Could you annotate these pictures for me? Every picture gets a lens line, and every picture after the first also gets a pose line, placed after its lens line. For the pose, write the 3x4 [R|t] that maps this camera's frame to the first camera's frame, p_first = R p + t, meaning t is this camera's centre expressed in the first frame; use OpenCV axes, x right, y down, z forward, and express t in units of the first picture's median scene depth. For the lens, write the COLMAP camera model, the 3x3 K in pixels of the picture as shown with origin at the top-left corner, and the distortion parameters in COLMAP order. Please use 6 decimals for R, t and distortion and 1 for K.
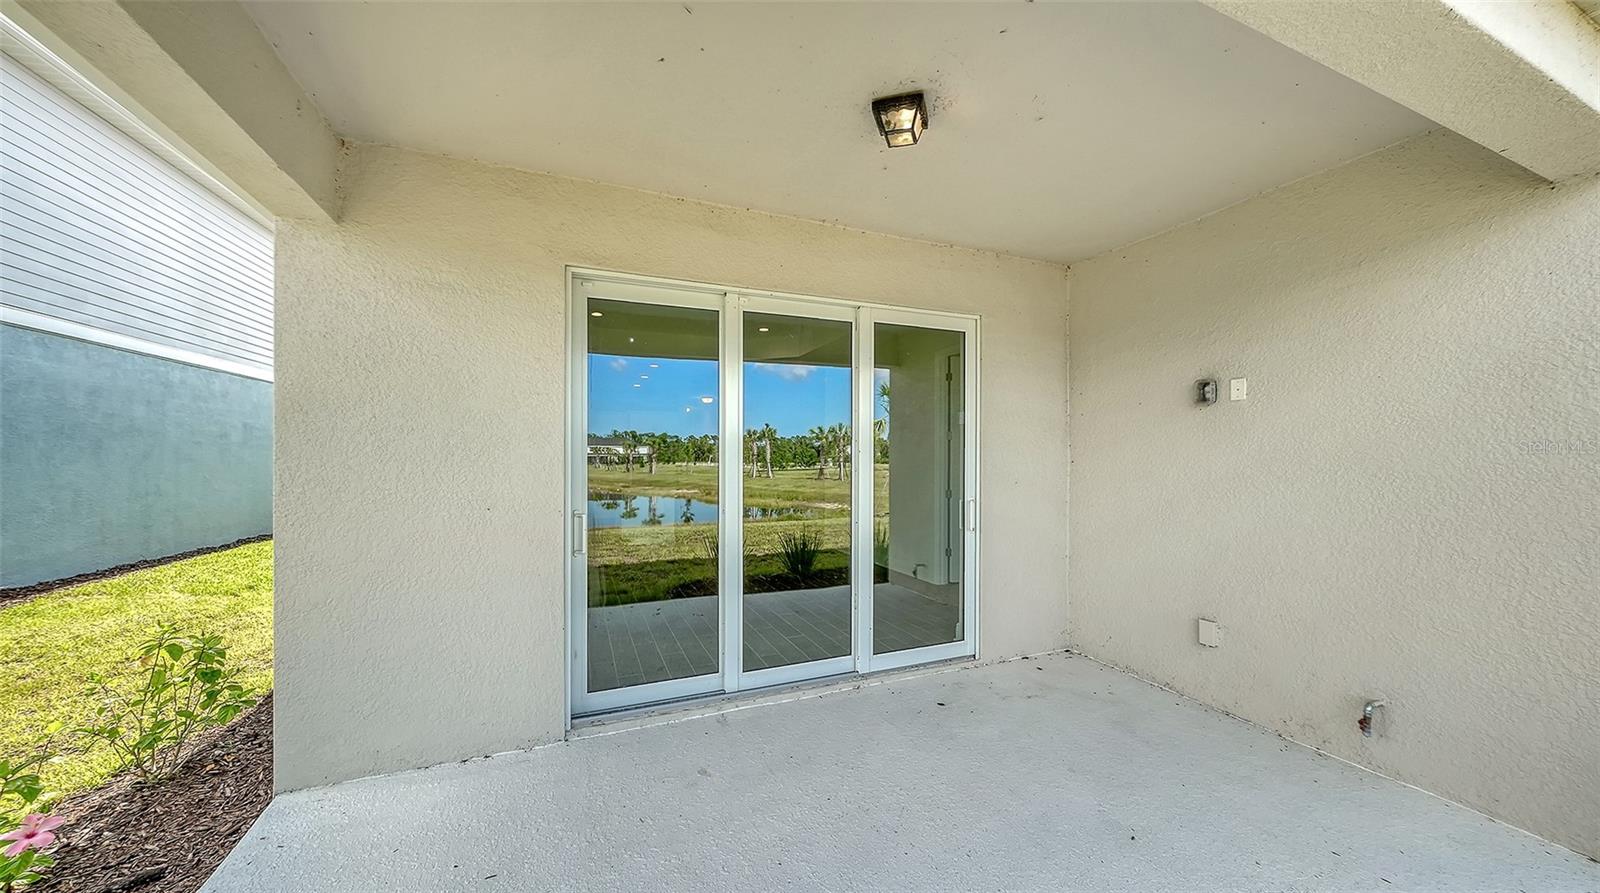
lens RADIAL K [[561.4, 0, 796.4], [0, 561.4, 448.0], [0, 0, 1]] dist [-0.014307, -0.000504]
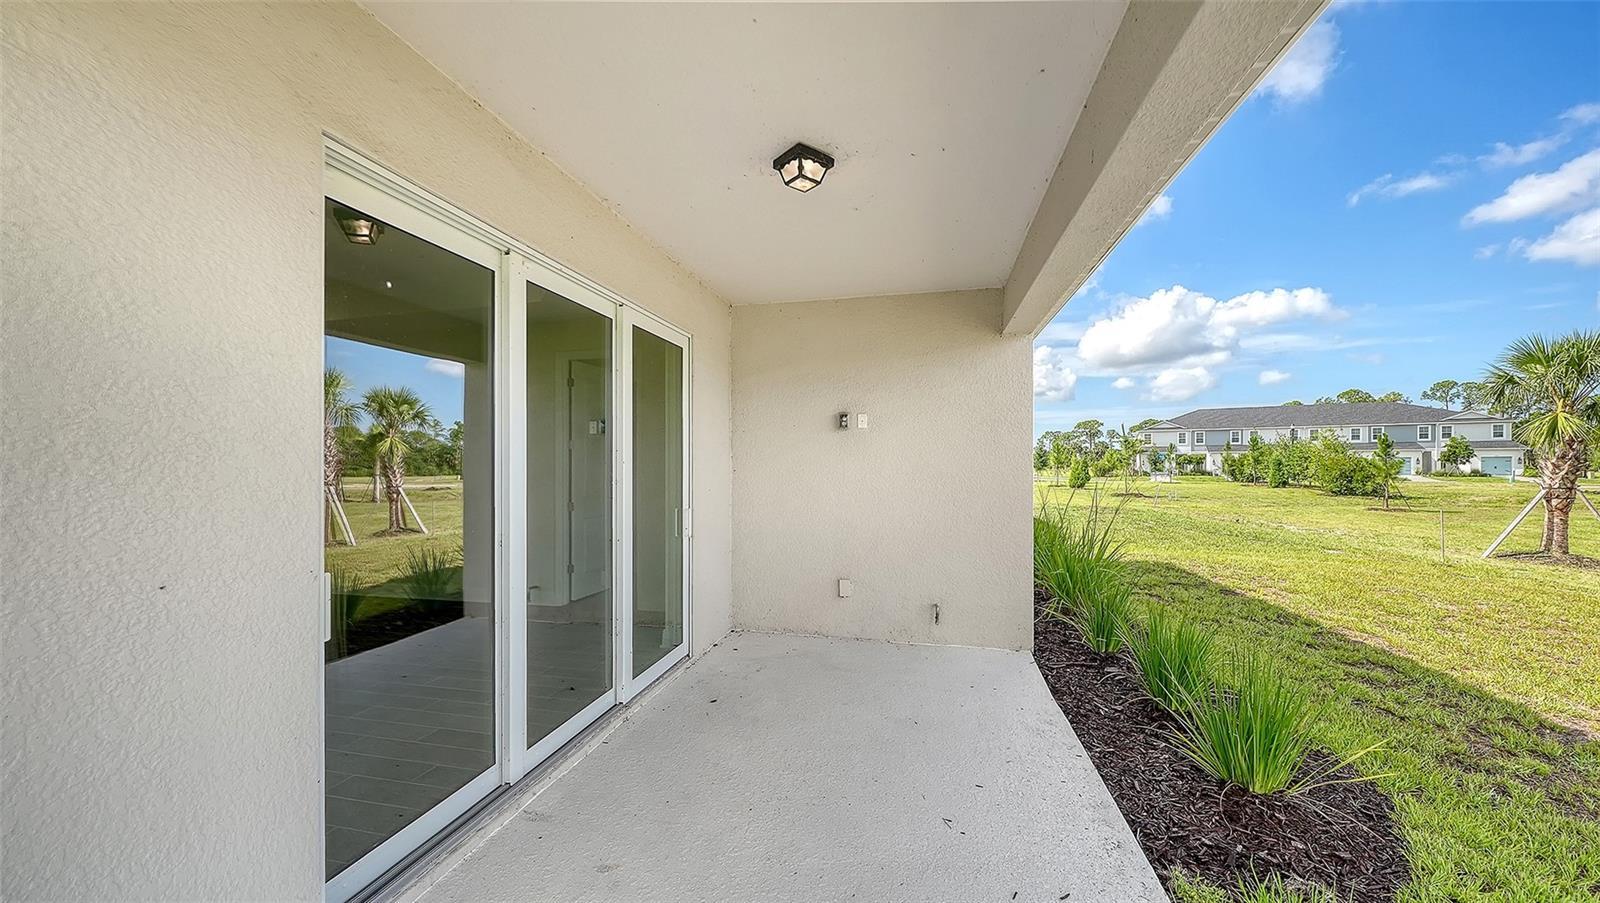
lens RADIAL K [[570.0, 0, 796.1], [0, 570.0, 453.5], [0, 0, 1]] dist [-0.012256, -0.000179]
pose [[0.568385, 0.012195, 0.822673, -0.557019], [-0.005479, 0.999924, -0.011037, 0.000867], [-0.822745, 0.001765, 0.568408, 0.264392]]
